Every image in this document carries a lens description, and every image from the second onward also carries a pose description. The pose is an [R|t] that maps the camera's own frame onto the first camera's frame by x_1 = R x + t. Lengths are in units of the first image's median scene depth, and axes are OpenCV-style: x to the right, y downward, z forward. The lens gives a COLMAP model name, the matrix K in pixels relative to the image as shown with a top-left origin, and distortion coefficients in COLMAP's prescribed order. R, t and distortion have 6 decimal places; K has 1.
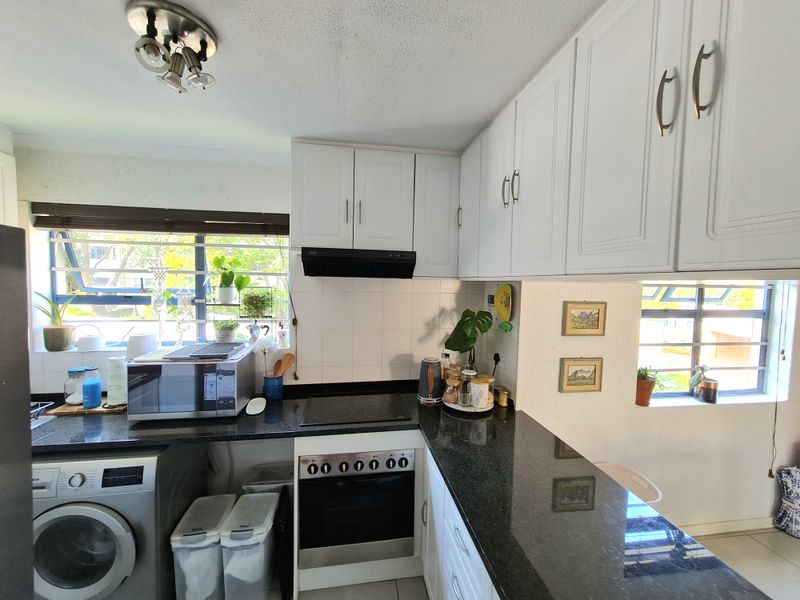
lens RADIAL K [[327.2, 0, 394.0], [0, 327.2, 297.6], [0, 0, 1]] dist [-0.006438, 0.003602]
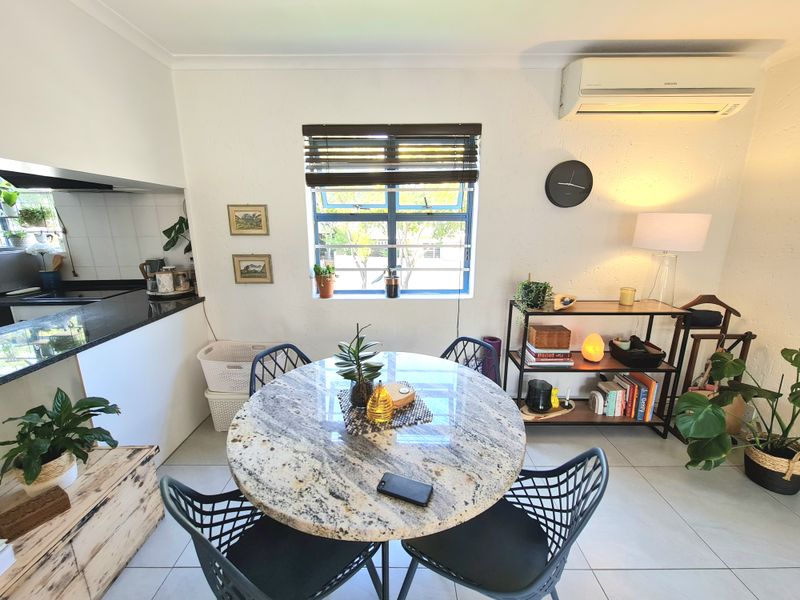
lens RADIAL K [[327.2, 0, 400.5], [0, 327.2, 299.5], [0, 0, 1]] dist [-0.006438, 0.003602]
pose [[0.988536, 0.012224, -0.150491, 1.267044], [0.014487, 0.984440, 0.175121, 0.143813], [0.150290, -0.175294, 0.972977, -0.091540]]
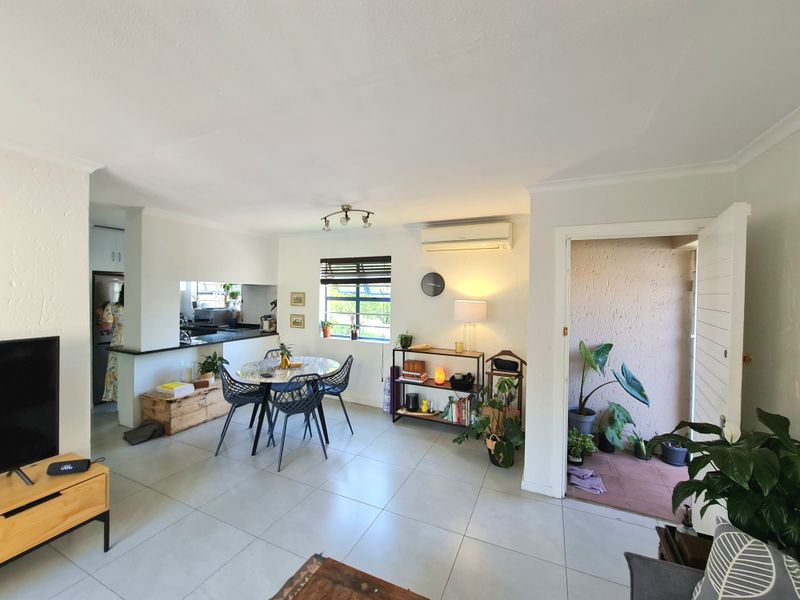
lens RADIAL K [[327.2, 0, 399.2], [0, 327.2, 298.3], [0, 0, 1]] dist [-0.006438, 0.003602]
pose [[0.836803, -0.000552, -0.547503, 2.606378], [-0.027328, 0.998711, -0.042775, 0.143023], [0.546821, 0.050757, 0.835710, -0.700939]]
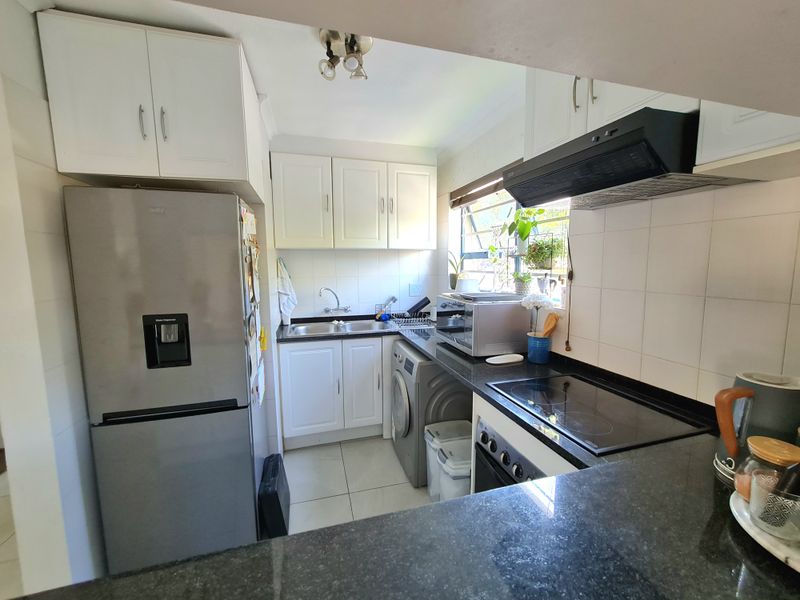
lens RADIAL K [[344.5, 0, 398.8], [0, 344.5, 301.4], [0, 0, 1]] dist [0.000985, 0.000014]
pose [[0.120639, 0.090360, -0.988575, 0.487627], [-0.045007, 0.995322, 0.085485, 0.090079], [0.991676, 0.034180, 0.124141, 0.534446]]
